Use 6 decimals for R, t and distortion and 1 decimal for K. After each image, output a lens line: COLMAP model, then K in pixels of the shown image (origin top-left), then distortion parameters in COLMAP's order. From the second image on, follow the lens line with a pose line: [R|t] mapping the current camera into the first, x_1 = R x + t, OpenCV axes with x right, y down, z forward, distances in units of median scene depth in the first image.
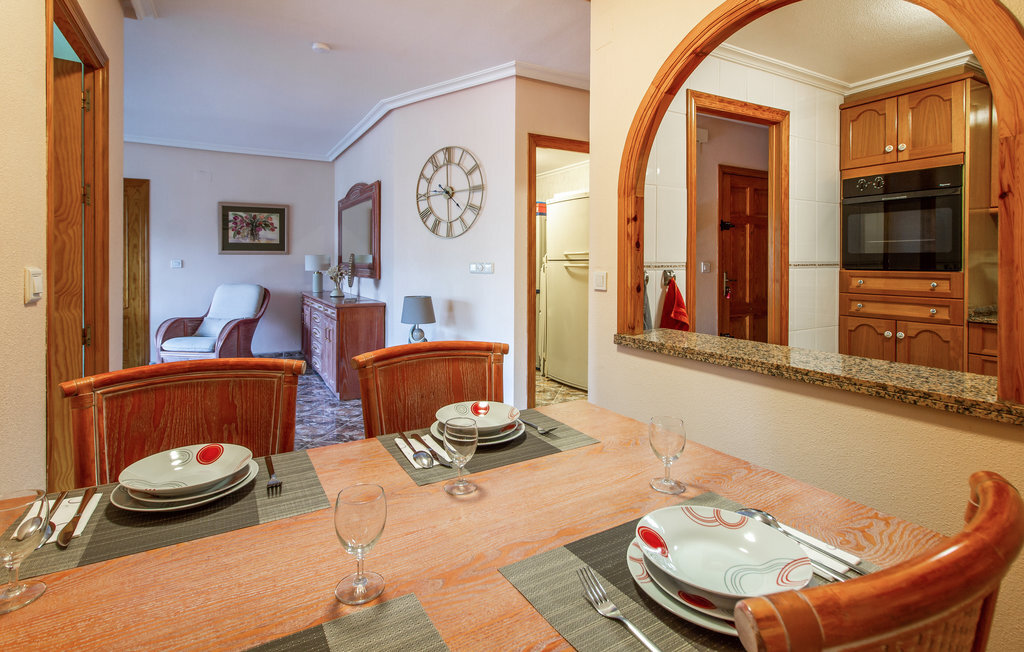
lens RADIAL K [[493.1, 0, 481.1], [0, 493.1, 267.1], [0, 0, 1]] dist [0.001523, -0.000717]
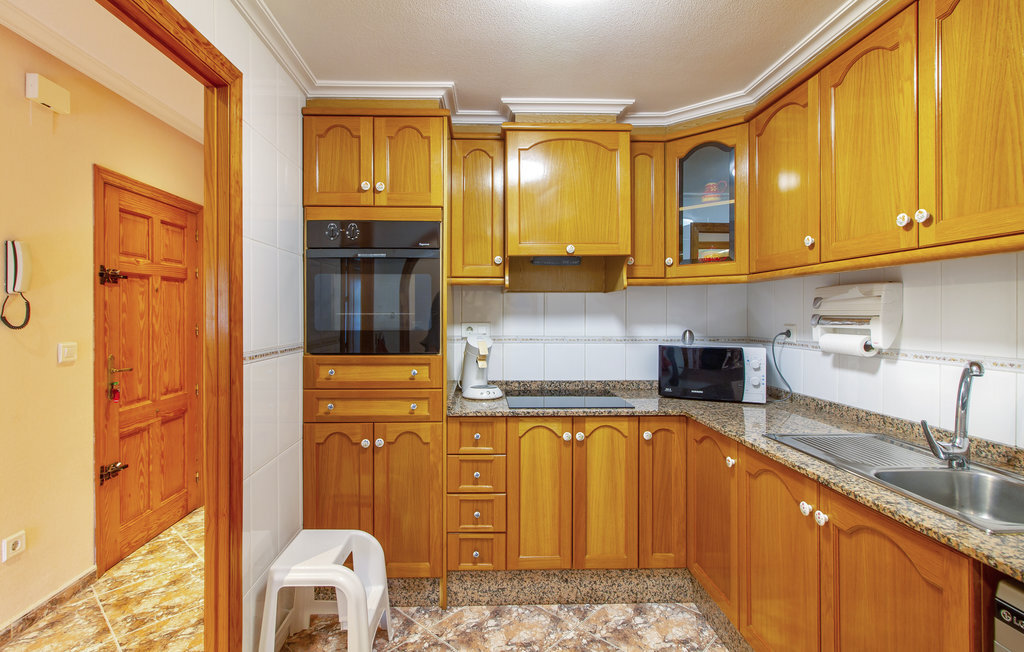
lens RADIAL K [[493.1, 0, 484.1], [0, 493.1, 313.3], [0, 0, 1]] dist [0.001523, -0.000717]
pose [[0.447289, -0.003464, 0.894383, 0.262115], [0.012640, 0.999917, -0.002448, -0.050857], [-0.894300, 0.012400, 0.447296, 0.527576]]
